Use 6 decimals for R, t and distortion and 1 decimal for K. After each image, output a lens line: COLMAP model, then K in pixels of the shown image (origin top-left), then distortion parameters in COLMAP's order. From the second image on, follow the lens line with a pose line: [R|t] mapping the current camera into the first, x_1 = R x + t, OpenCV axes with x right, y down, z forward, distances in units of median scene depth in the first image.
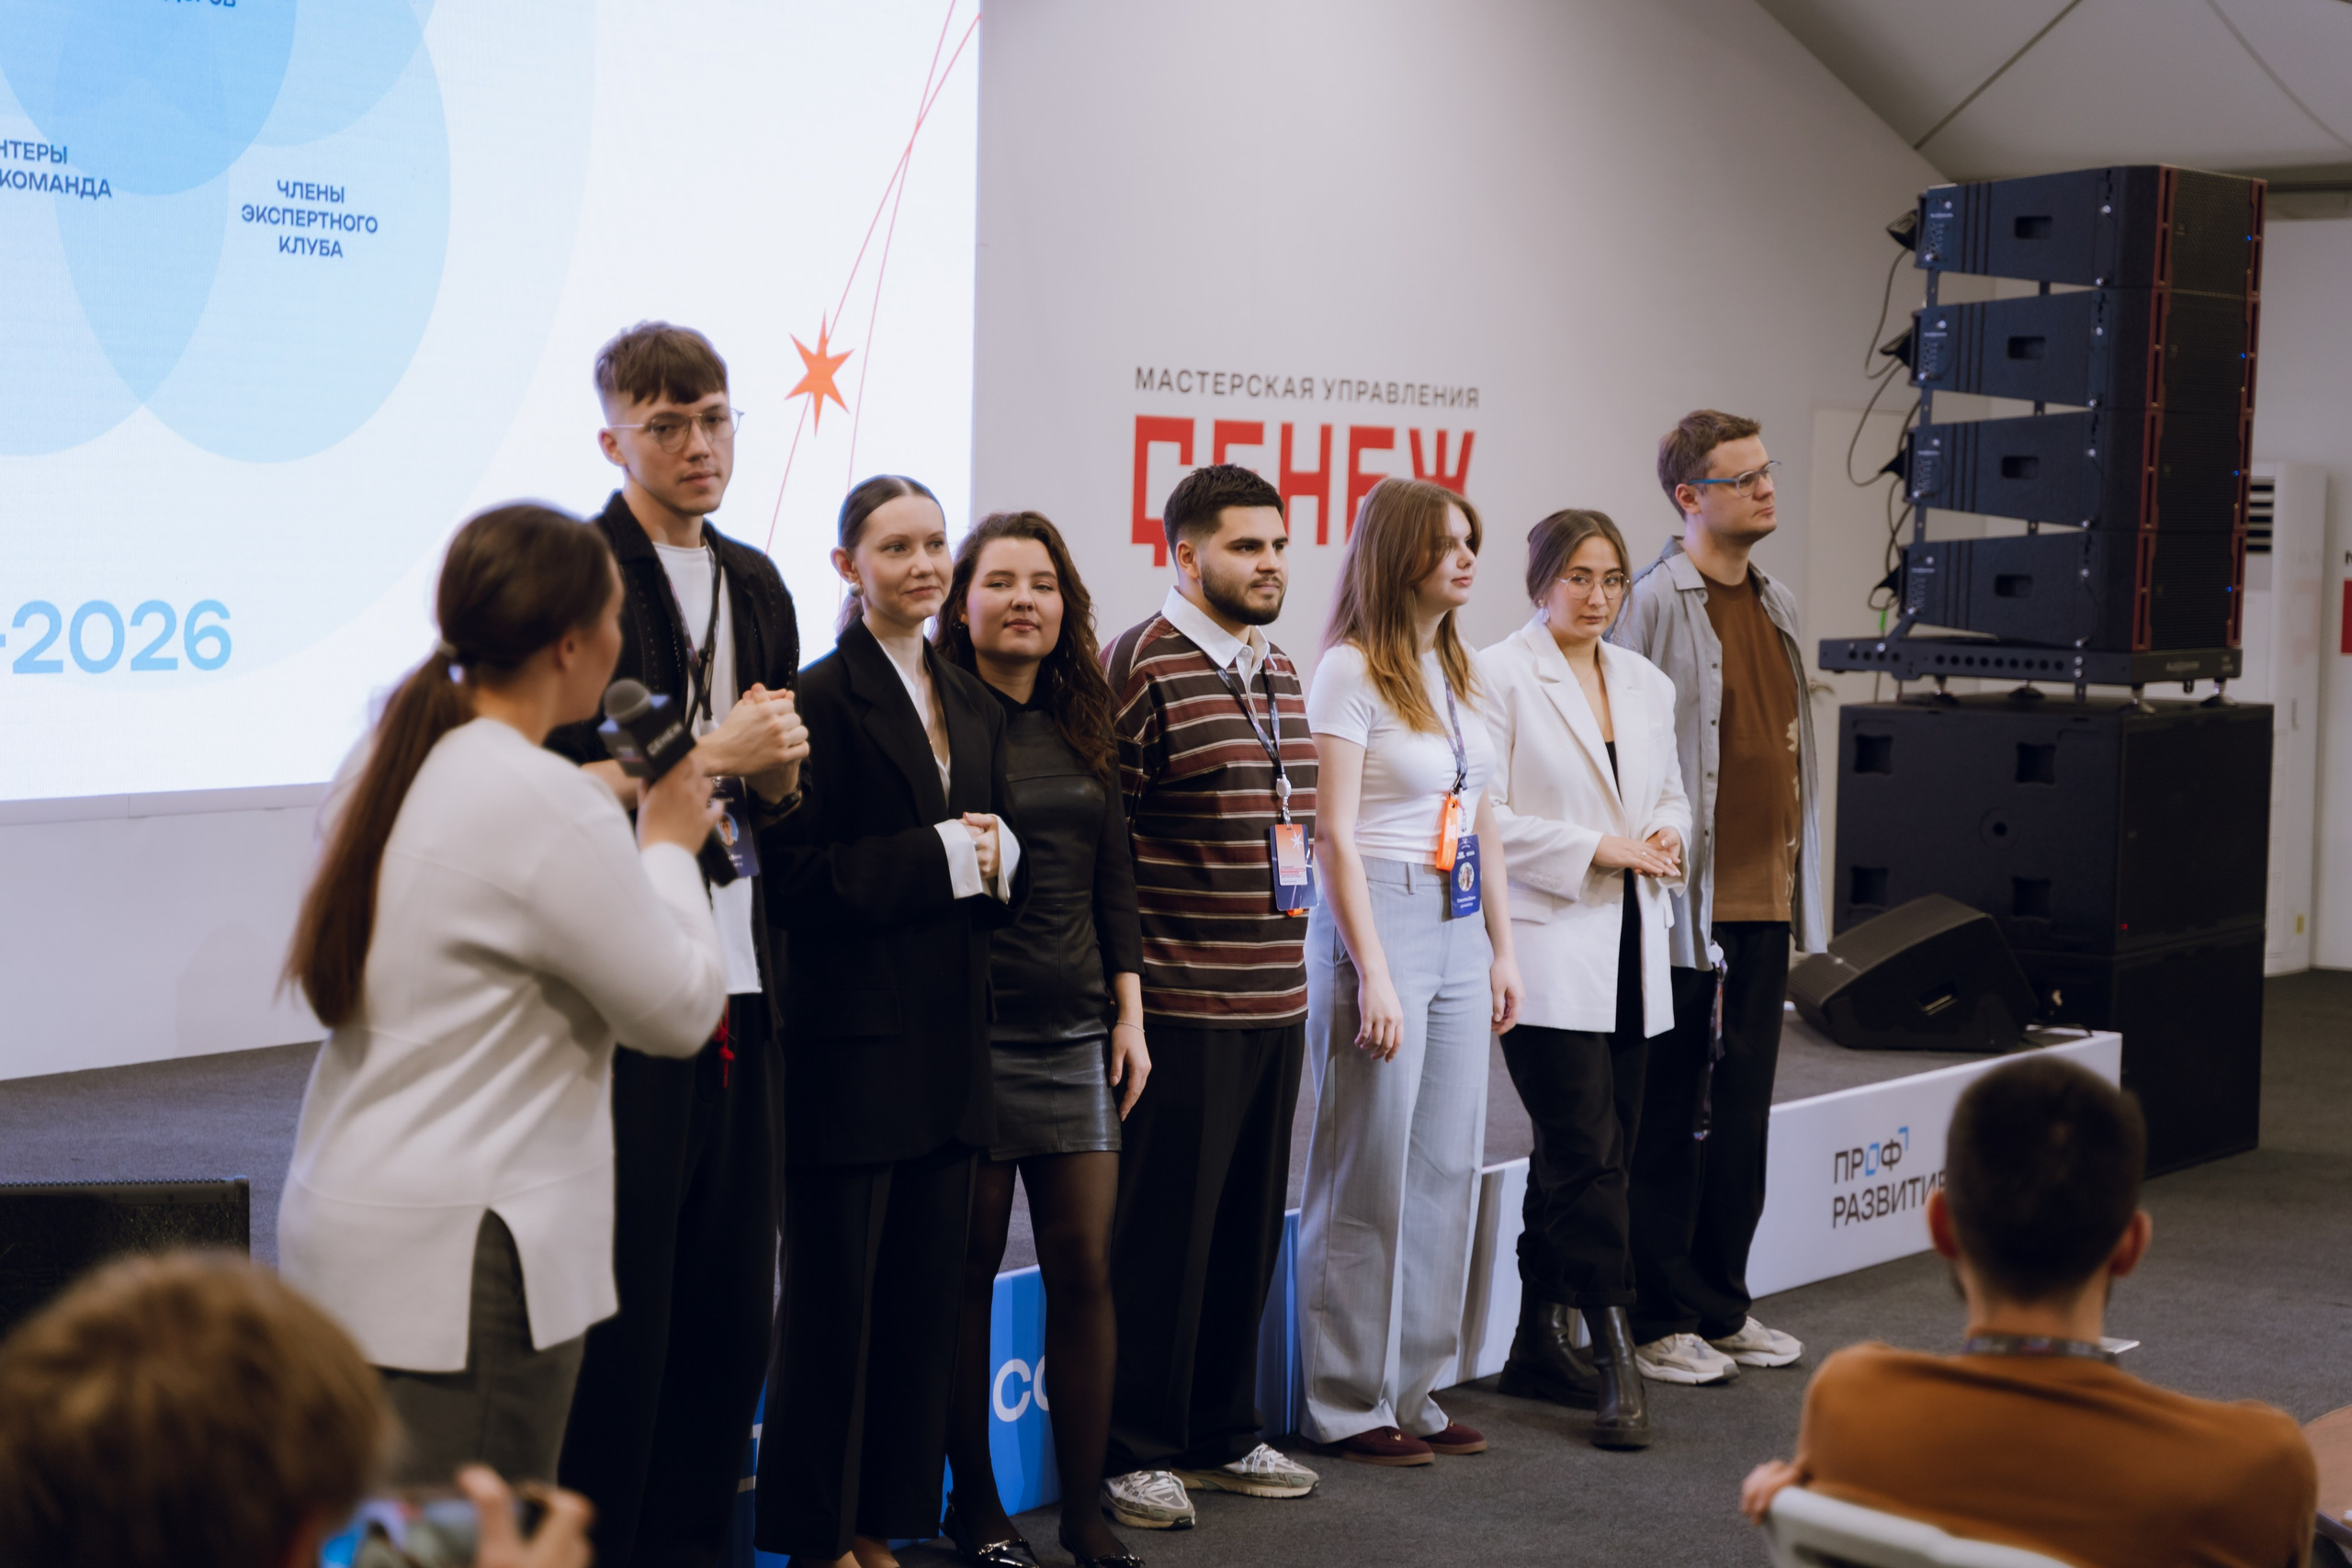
lens RADIAL K [[4899.1, 0, 1188.0], [0, 4899.1, 824.5], [0, 0, 1]] dist [0.277614, 0.000000]
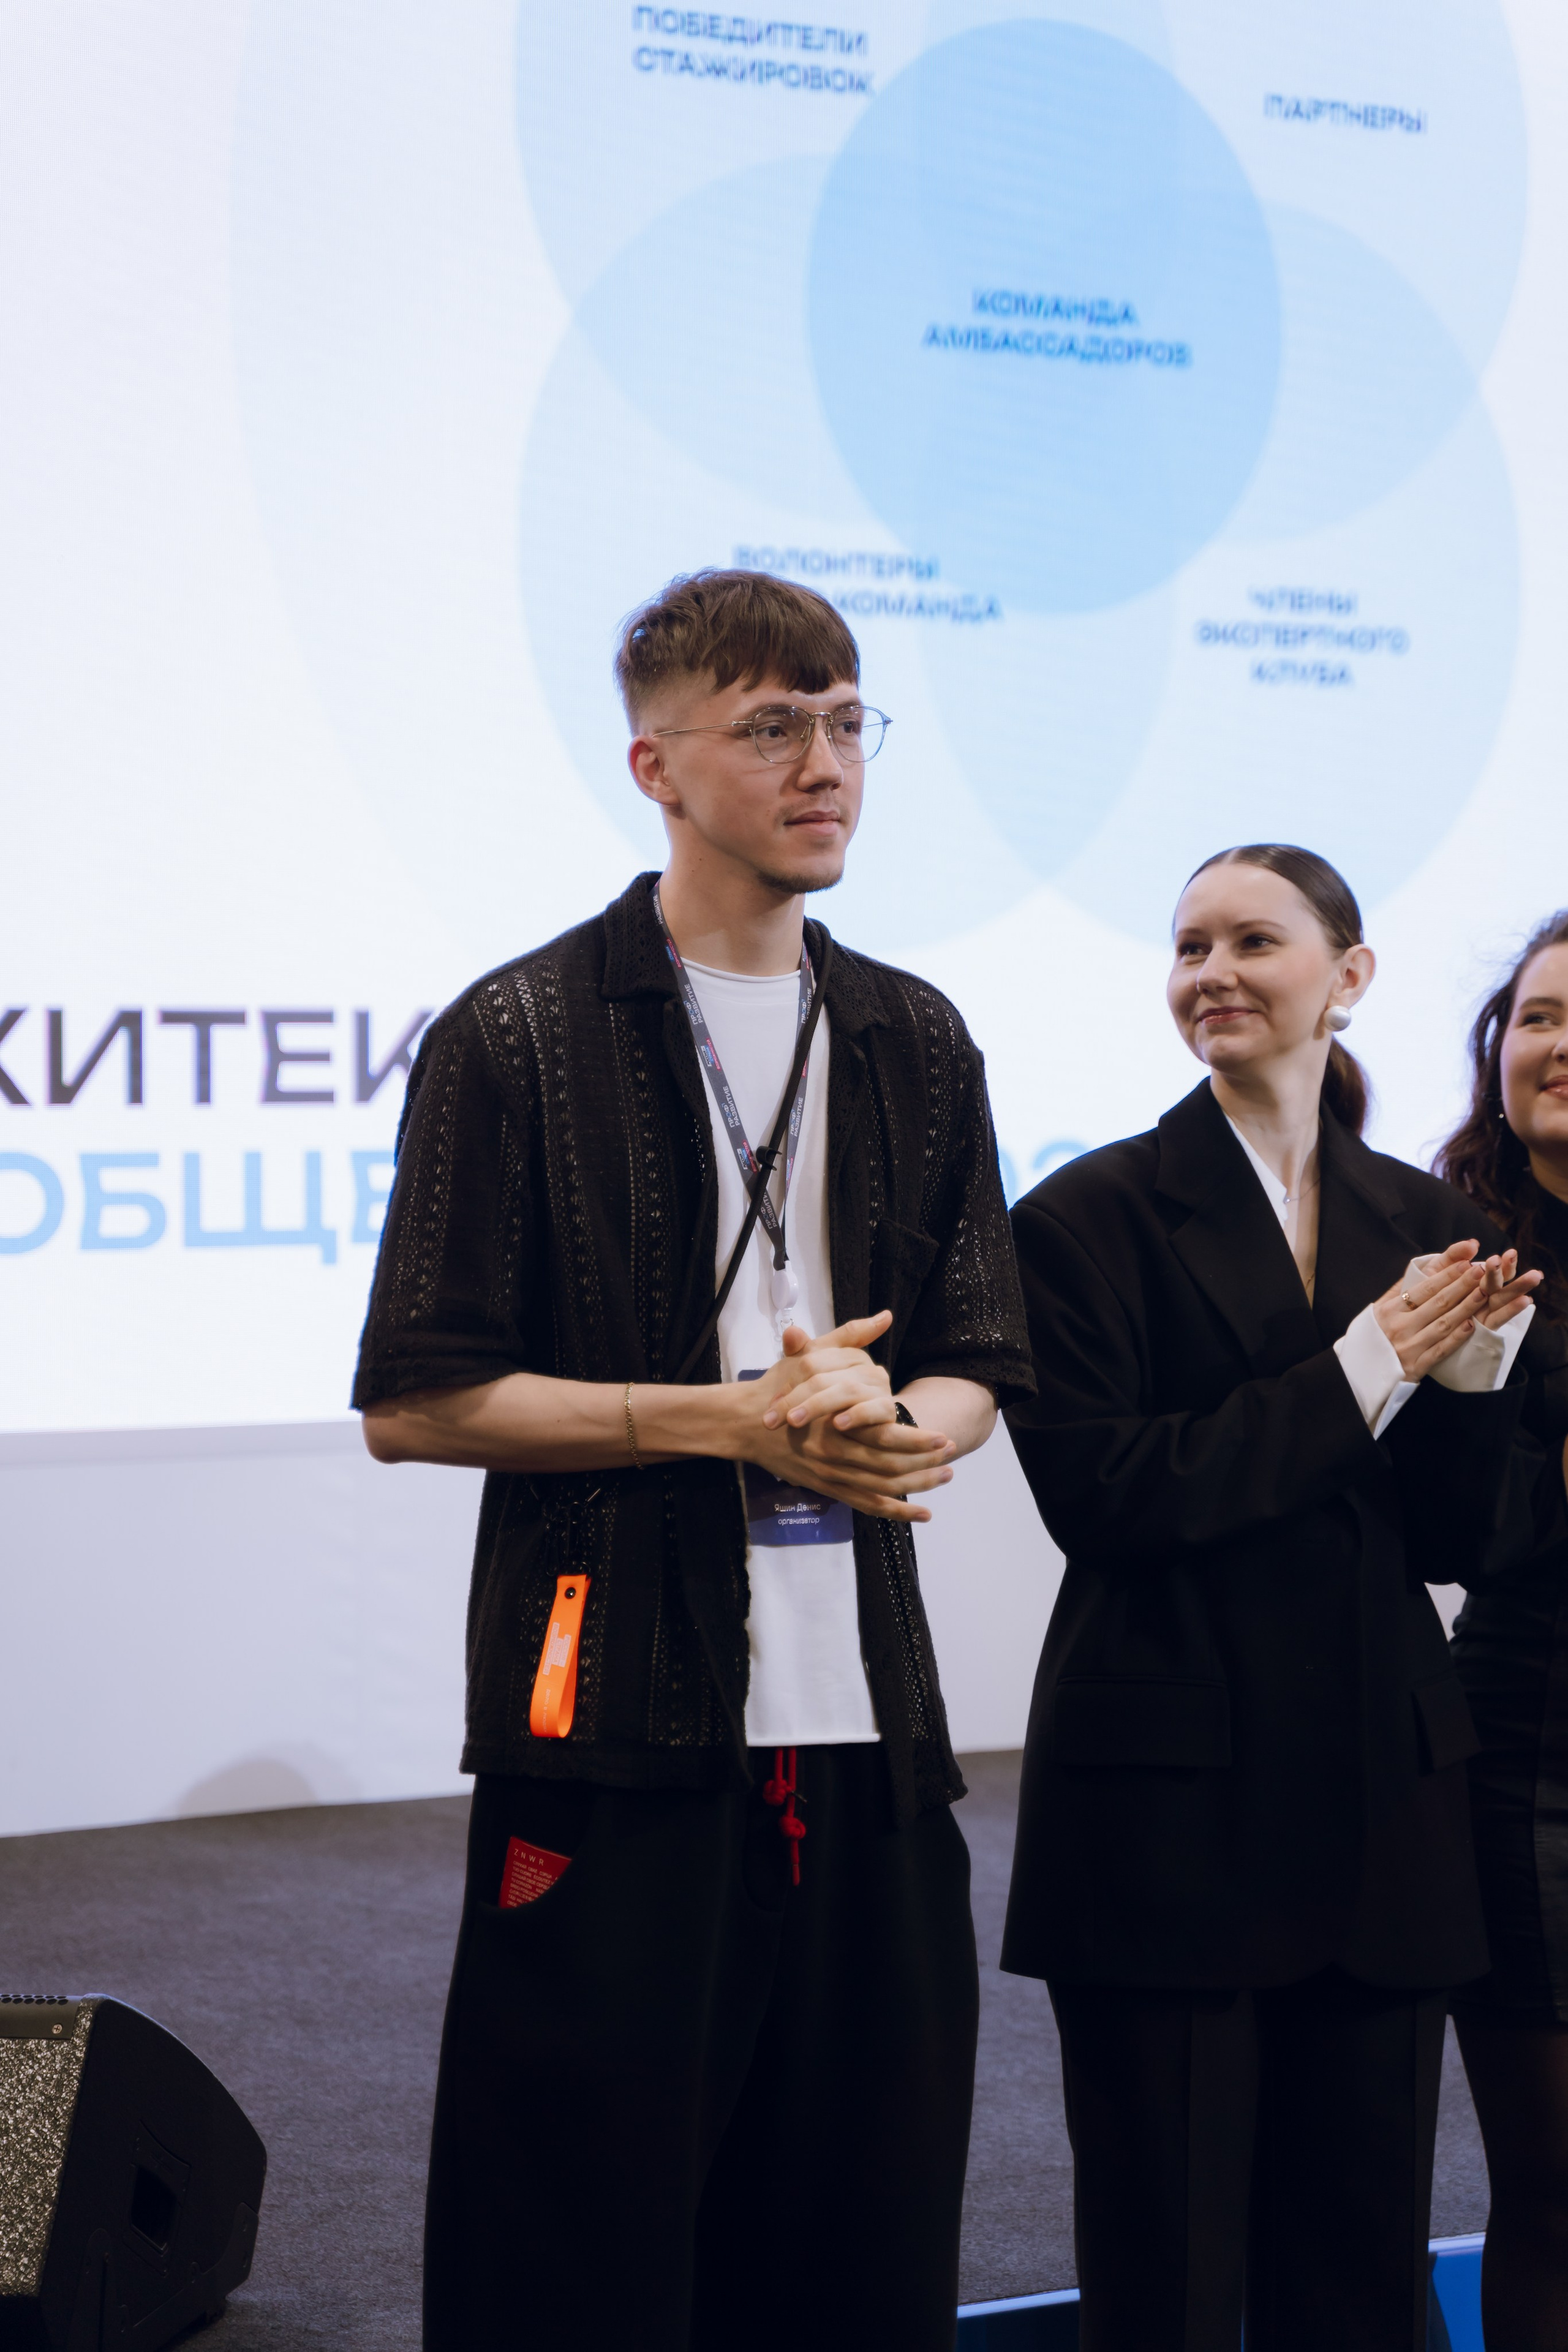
lens RADIAL K [[4899.6, 0, 718.4], [0, 4899.6, 1137.4], [0, 0, 1]] dist [0.277614, 0.000000]
pose [[0.880272, -0.019455, -0.474069, 0.106384], [-0.009821, 0.998198, -0.059199, -0.000052], [0.474367, 0.056767, 0.878495, 0.314562]]
